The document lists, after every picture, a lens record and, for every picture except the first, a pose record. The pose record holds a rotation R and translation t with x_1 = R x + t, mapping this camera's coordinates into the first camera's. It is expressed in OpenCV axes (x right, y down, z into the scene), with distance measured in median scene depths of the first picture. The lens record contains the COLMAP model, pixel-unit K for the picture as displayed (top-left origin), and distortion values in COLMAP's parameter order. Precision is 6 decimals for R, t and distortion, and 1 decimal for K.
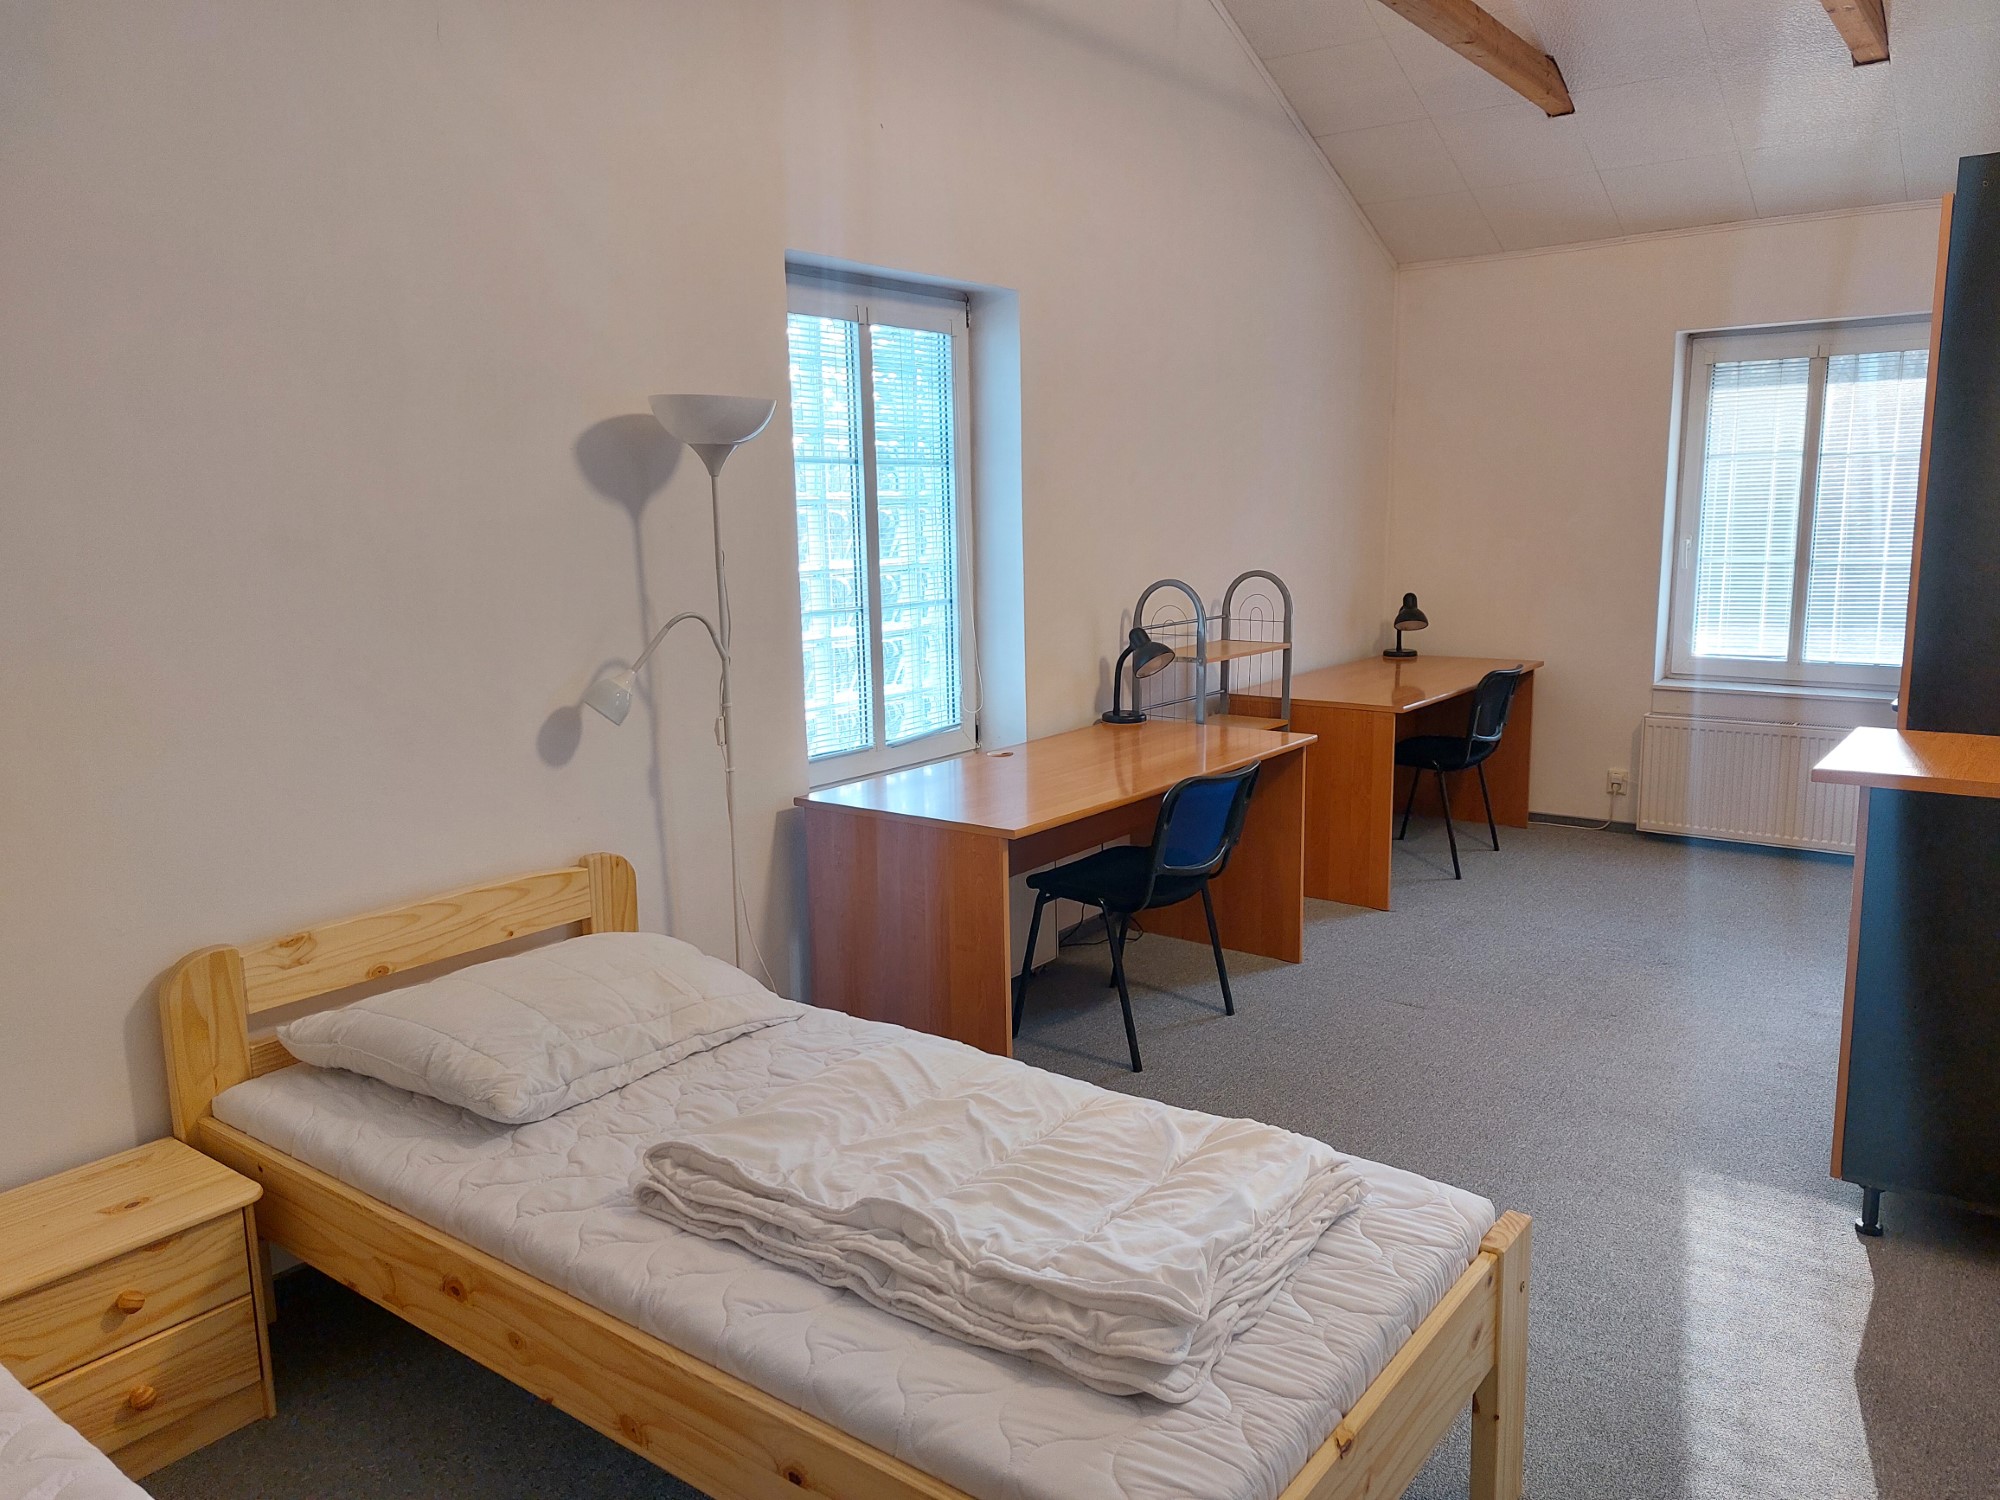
lens RADIAL K [[1427.3, 0, 1014.3], [0, 1427.3, 743.8], [0, 0, 1]] dist [0.070532, -0.073708]
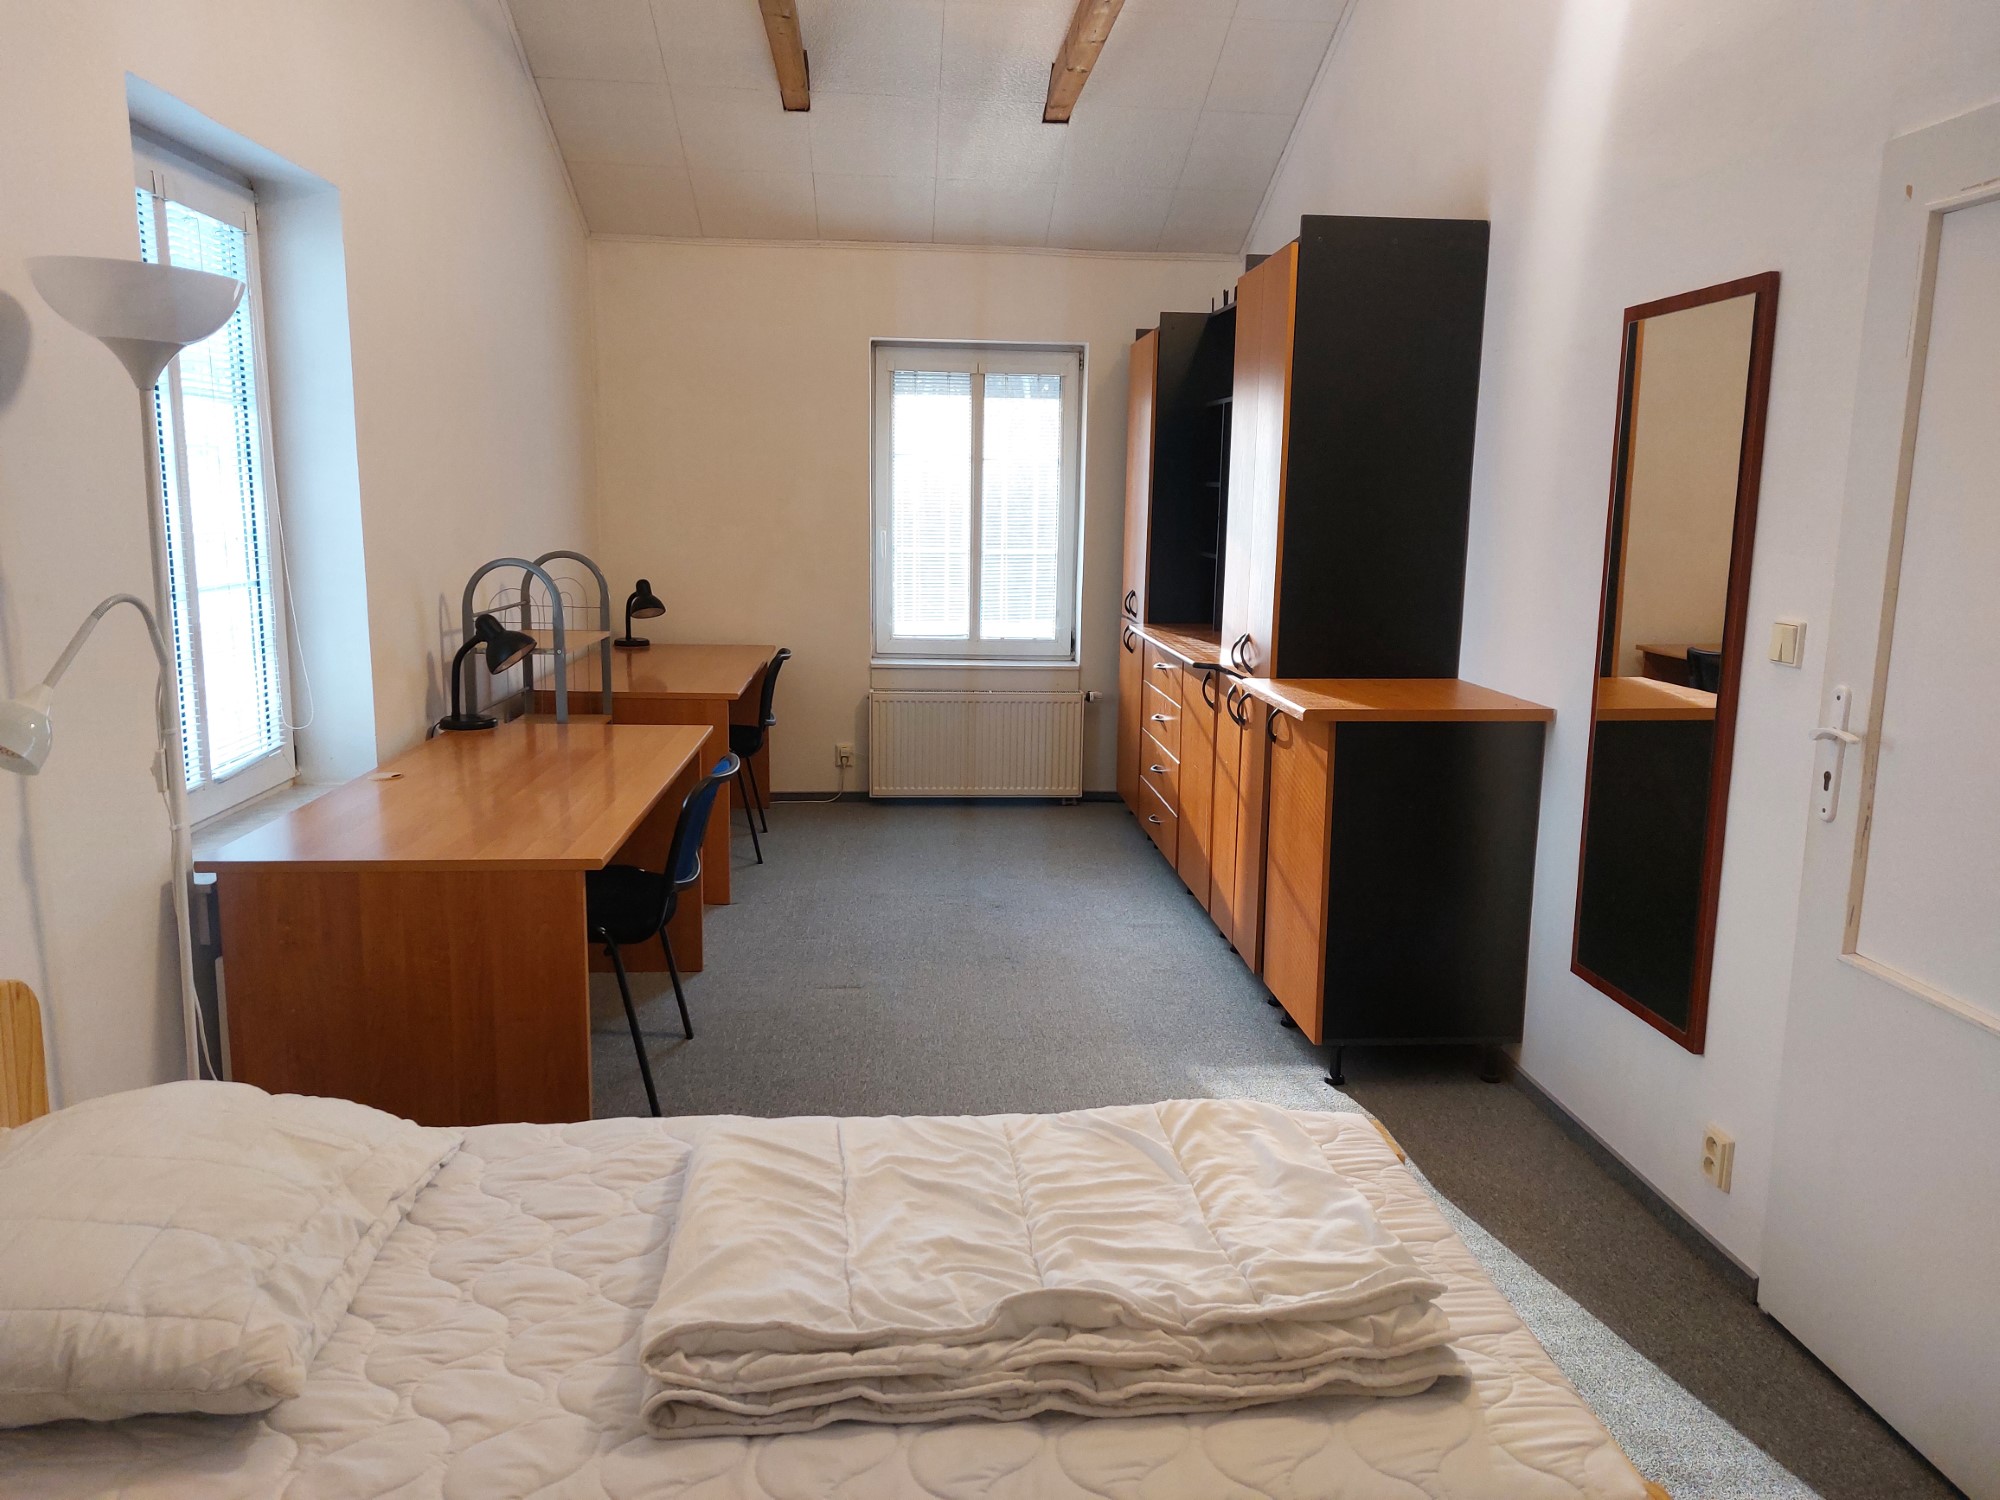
lens RADIAL K [[1427.3, 0, 1014.3], [0, 1427.3, 743.8], [0, 0, 1]] dist [0.070532, -0.073708]
pose [[0.750197, -0.081837, 0.656130, -0.356377], [0.080859, 0.996218, 0.031804, -0.010894], [-0.656251, 0.029195, 0.753977, 0.225307]]
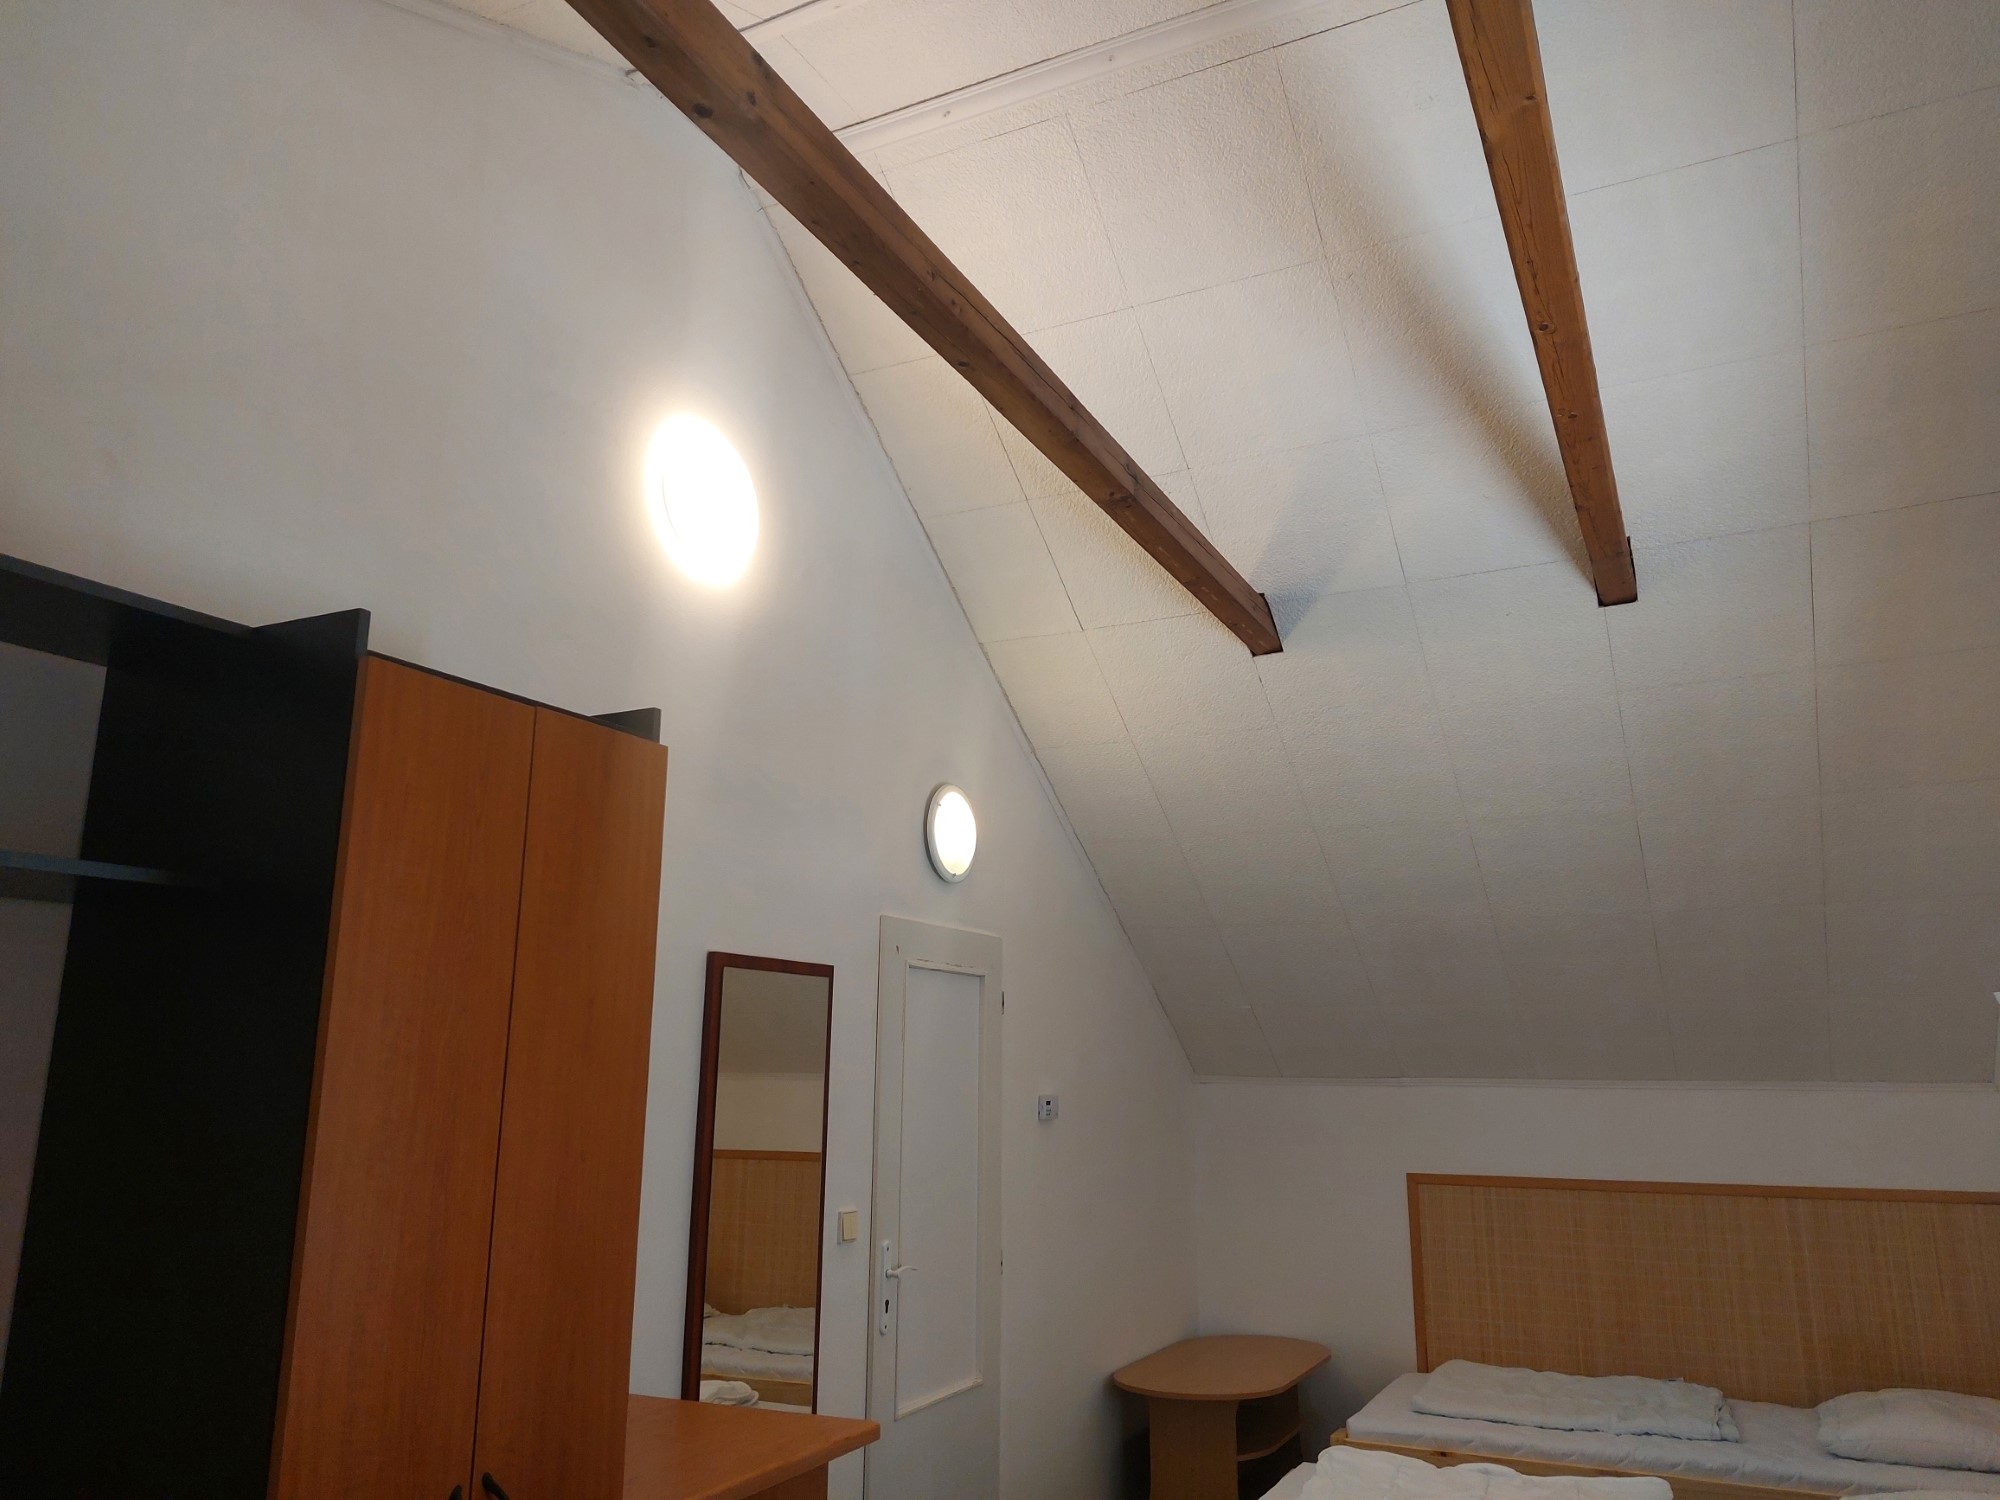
lens RADIAL K [[1427.3, 0, 1014.3], [0, 1427.3, 743.8], [0, 0, 1]] dist [0.070532, -0.073708]
pose [[-0.981367, -0.026867, -0.190256, 0.567668], [-0.014454, 0.997693, -0.066334, -0.310770], [0.191599, -0.062348, -0.979491, 1.692158]]
